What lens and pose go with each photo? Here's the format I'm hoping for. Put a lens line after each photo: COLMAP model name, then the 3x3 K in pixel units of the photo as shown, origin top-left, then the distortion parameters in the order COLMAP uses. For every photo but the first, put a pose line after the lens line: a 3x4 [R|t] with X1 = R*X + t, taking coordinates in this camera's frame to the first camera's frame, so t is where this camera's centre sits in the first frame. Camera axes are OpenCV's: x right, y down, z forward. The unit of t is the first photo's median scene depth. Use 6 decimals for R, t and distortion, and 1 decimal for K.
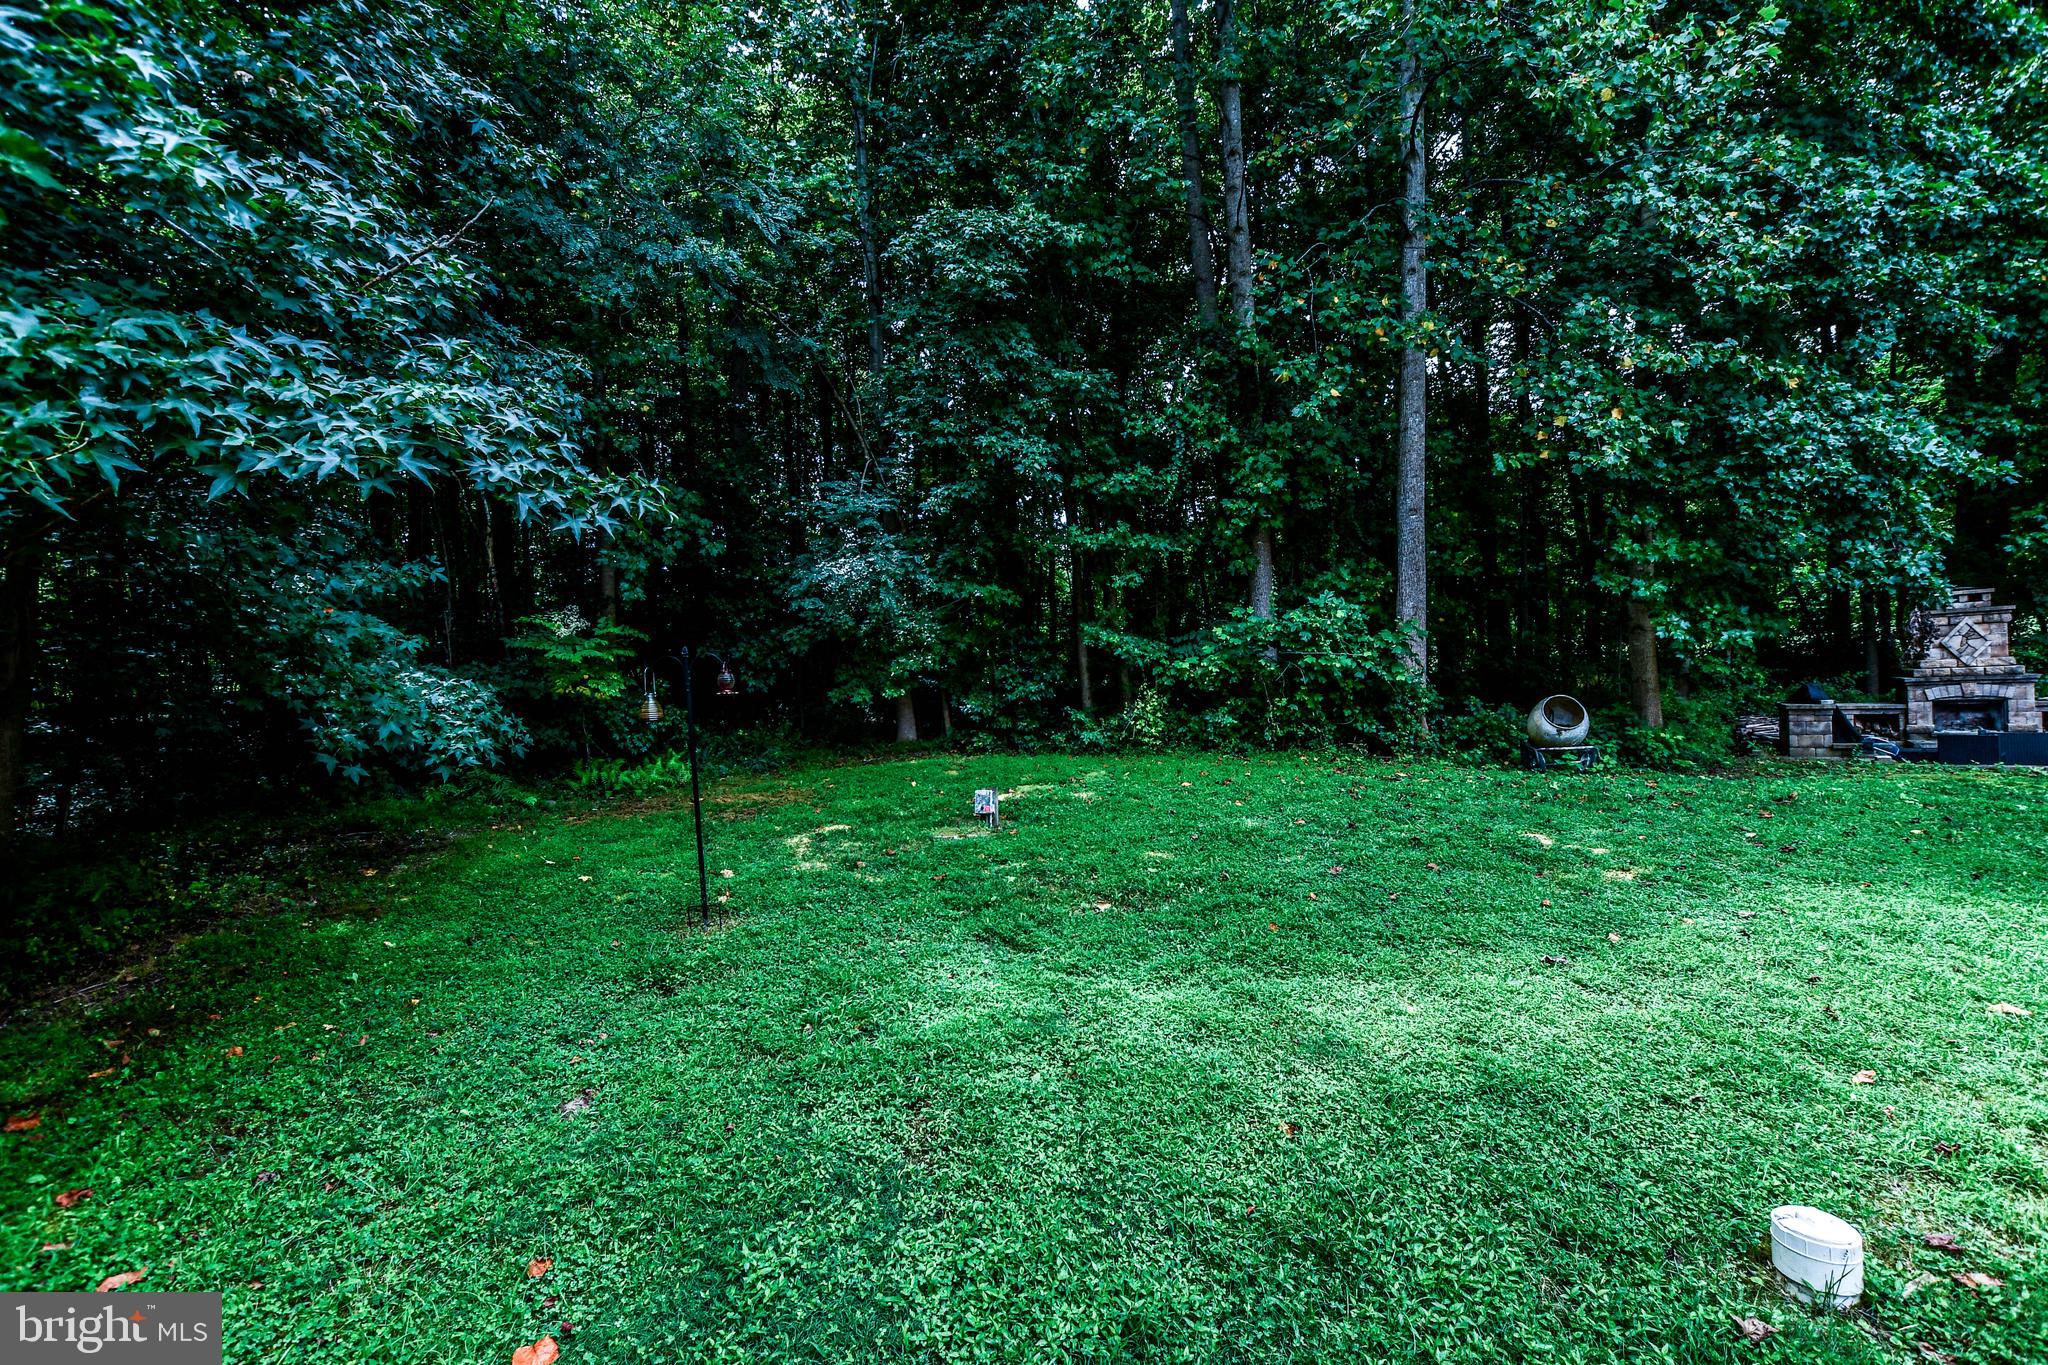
lens RADIAL K [[904.7, 0, 1015.2], [0, 904.7, 681.0], [0, 0, 1]] dist [-0.009878, 0.004443]
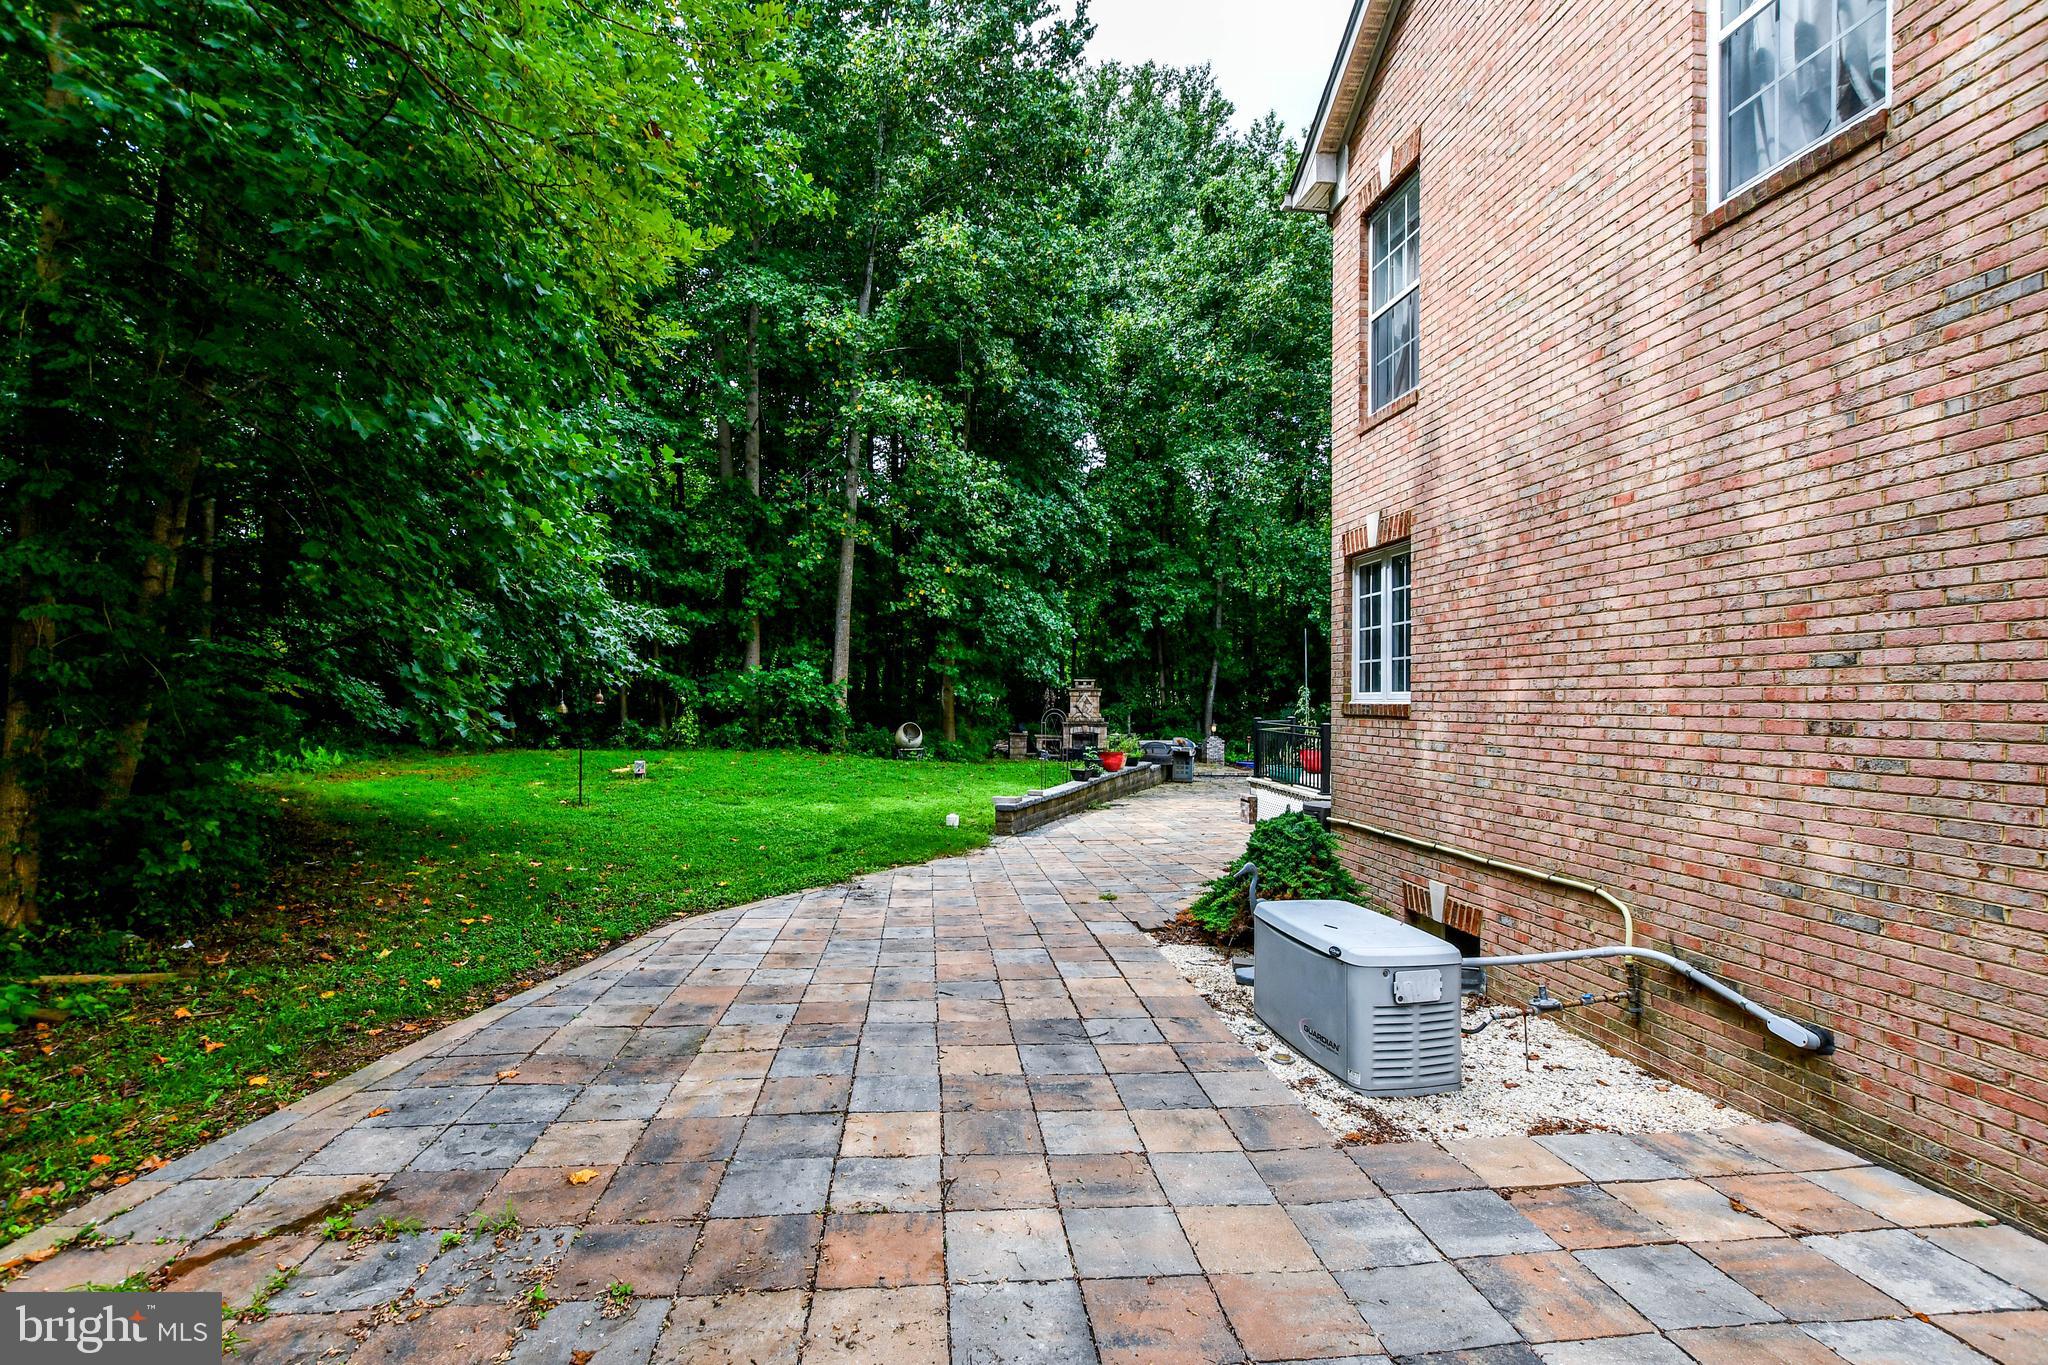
lens RADIAL K [[904.7, 0, 1017.4], [0, 904.7, 690.2], [0, 0, 1]] dist [-0.009878, 0.004443]
pose [[0.777002, 0.059533, 0.626677, -0.438249], [-0.046008, 0.998226, -0.037785, 0.009668], [-0.627815, 0.000527, 0.778363, -0.655022]]
